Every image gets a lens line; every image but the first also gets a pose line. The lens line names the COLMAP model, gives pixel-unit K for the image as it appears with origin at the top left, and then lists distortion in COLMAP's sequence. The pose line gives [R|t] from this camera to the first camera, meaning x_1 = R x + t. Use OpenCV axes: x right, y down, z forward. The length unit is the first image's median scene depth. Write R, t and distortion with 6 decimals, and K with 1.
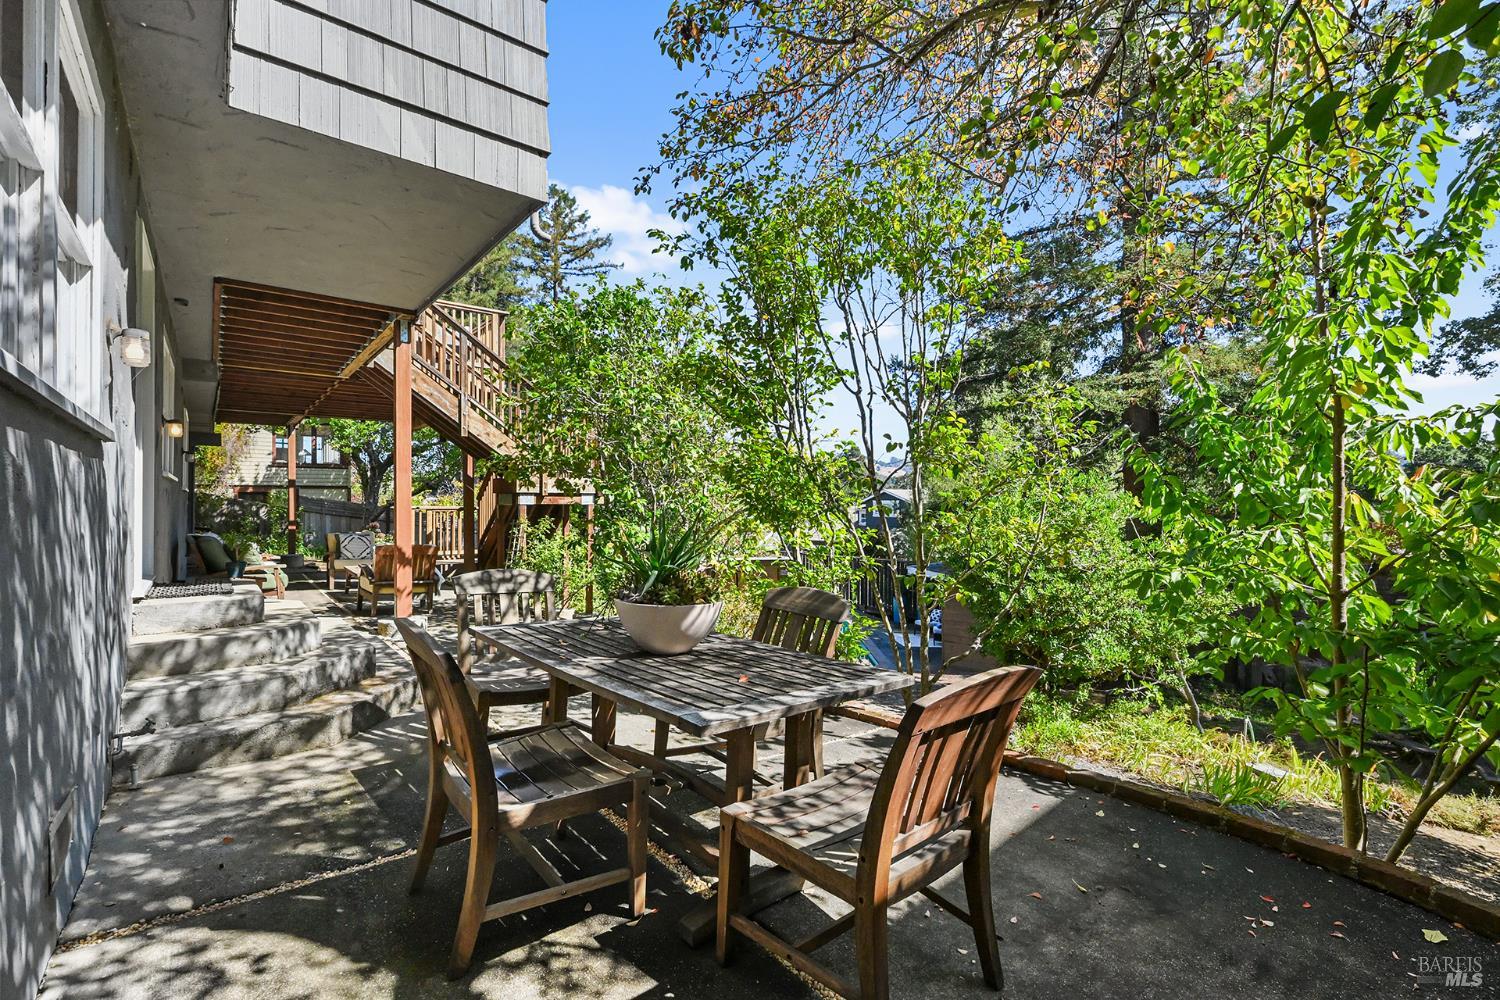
lens RADIAL K [[664.1, 0, 747.1], [0, 664.1, 506.0], [0, 0, 1]] dist [0.000844, 0.000063]
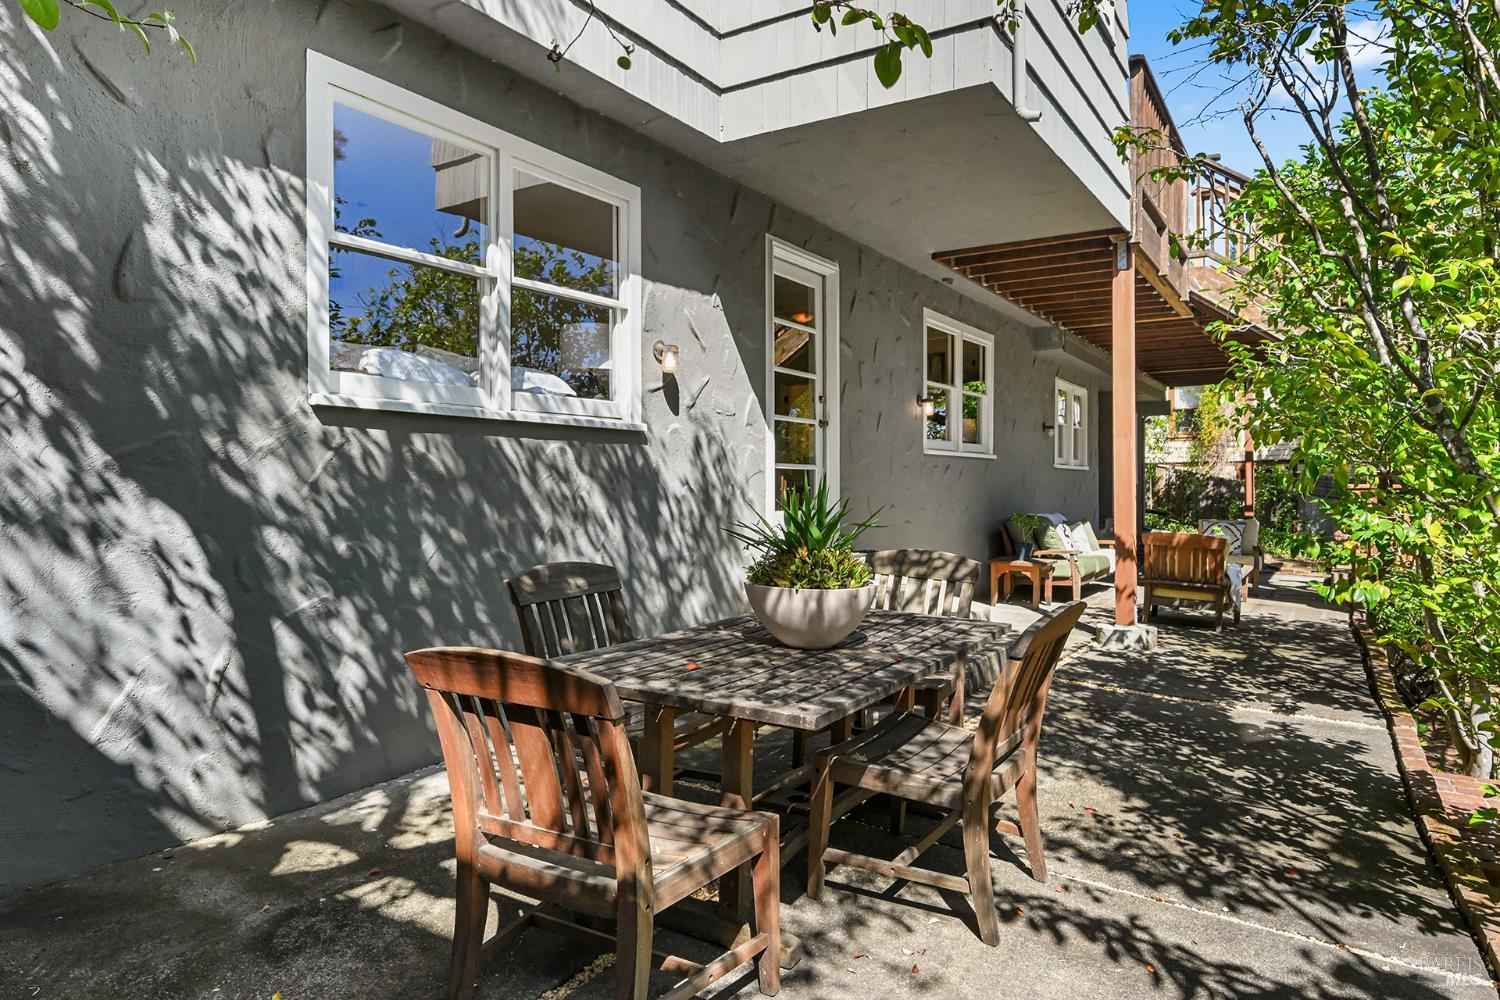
lens RADIAL K [[953.6, 0, 746.4], [0, 953.6, 495.1], [0, 0, 1]] dist [0.001638, -0.000346]
pose [[0.321053, 0.002905, -0.947057, 0.608205], [0.002193, 0.999990, 0.003811, 0.017411], [0.947059, -0.003301, 0.321044, 0.342733]]
